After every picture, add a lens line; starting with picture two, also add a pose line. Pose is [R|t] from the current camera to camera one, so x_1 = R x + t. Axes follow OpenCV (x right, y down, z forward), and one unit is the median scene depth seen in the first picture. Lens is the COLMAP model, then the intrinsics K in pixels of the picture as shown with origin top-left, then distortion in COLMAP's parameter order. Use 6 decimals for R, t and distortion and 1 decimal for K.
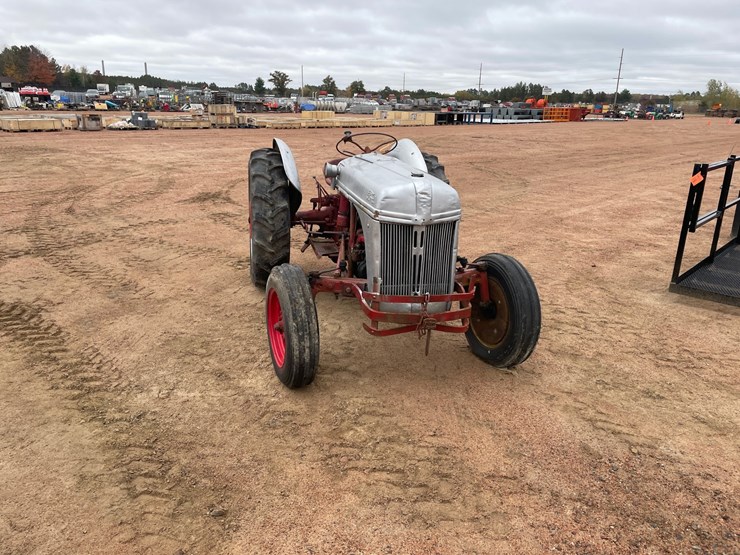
lens RADIAL K [[559.8, 0, 363.1], [0, 559.8, 269.0], [0, 0, 1]] dist [0.095379, -0.125145]
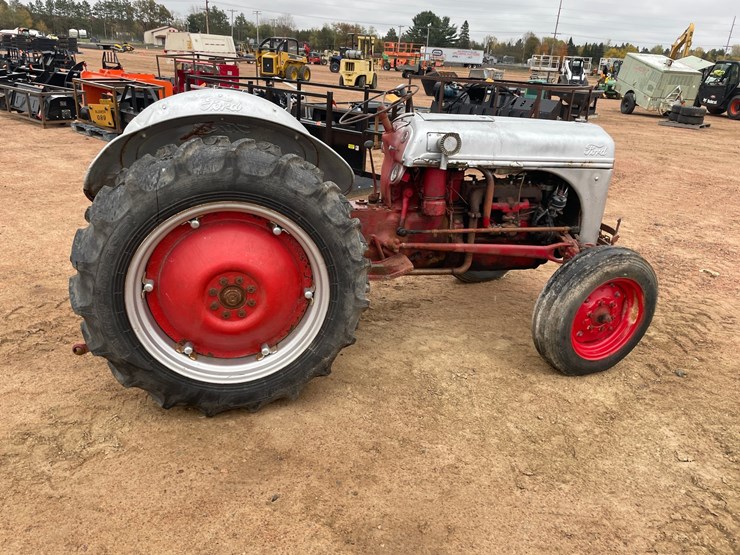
lens RADIAL K [[560.6, 0, 363.0], [0, 560.6, 279.8], [0, 0, 1]] dist [0.095673, -0.127589]
pose [[-0.017904, -0.393913, 0.918973, -0.682551], [0.231173, 0.892585, 0.387105, -0.279894], [-0.972748, 0.219373, 0.075081, 0.935286]]
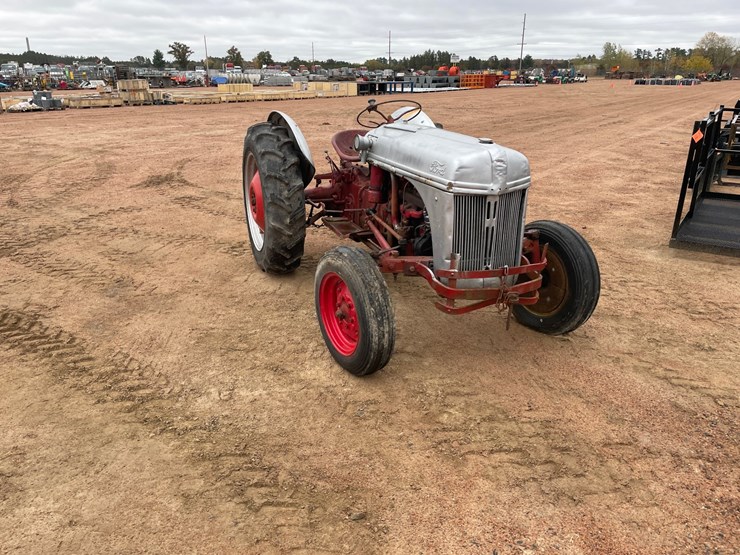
lens RADIAL K [[561.3, 0, 363.0], [0, 561.3, 276.5], [0, 0, 1]] dist [0.095768, -0.128363]
pose [[0.988170, -0.075605, 0.133435, -0.169602], [0.067864, 0.995788, 0.061644, -0.010021], [-0.137533, -0.051859, 0.989139, 0.047334]]
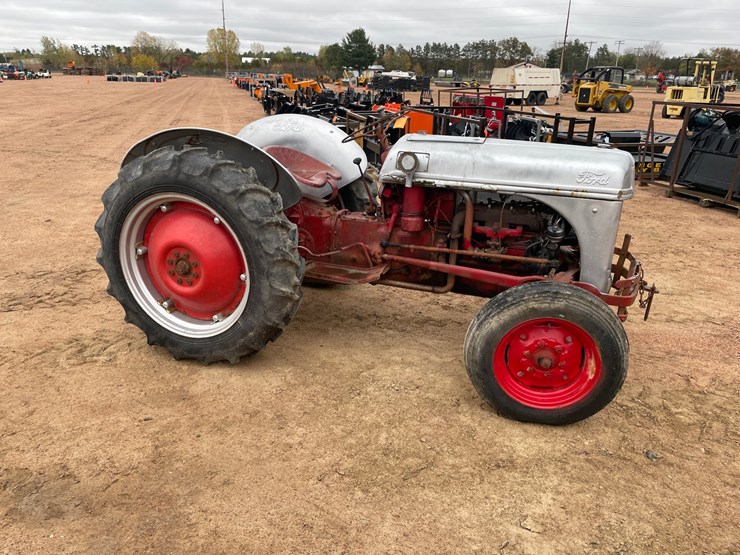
lens RADIAL K [[560.6, 0, 363.0], [0, 560.6, 279.8], [0, 0, 1]] dist [0.095673, -0.127589]
pose [[0.526205, -0.304786, 0.793860, -0.638961], [0.237873, 0.949049, 0.206695, -0.169136], [-0.816409, 0.080074, 0.571895, 0.539015]]
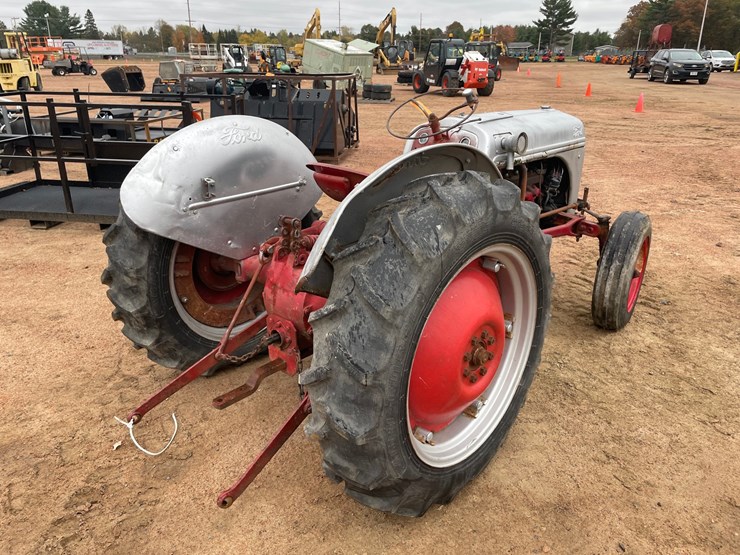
lens RADIAL K [[560.8, 0, 363.0], [0, 560.8, 273.6], [0, 0, 1]] dist [0.093968, -0.125048]
pose [[-0.564377, -0.323367, 0.759547, -0.476587], [0.220491, 0.827613, 0.516179, -0.392212], [-0.795526, 0.458793, -0.395786, 1.306392]]
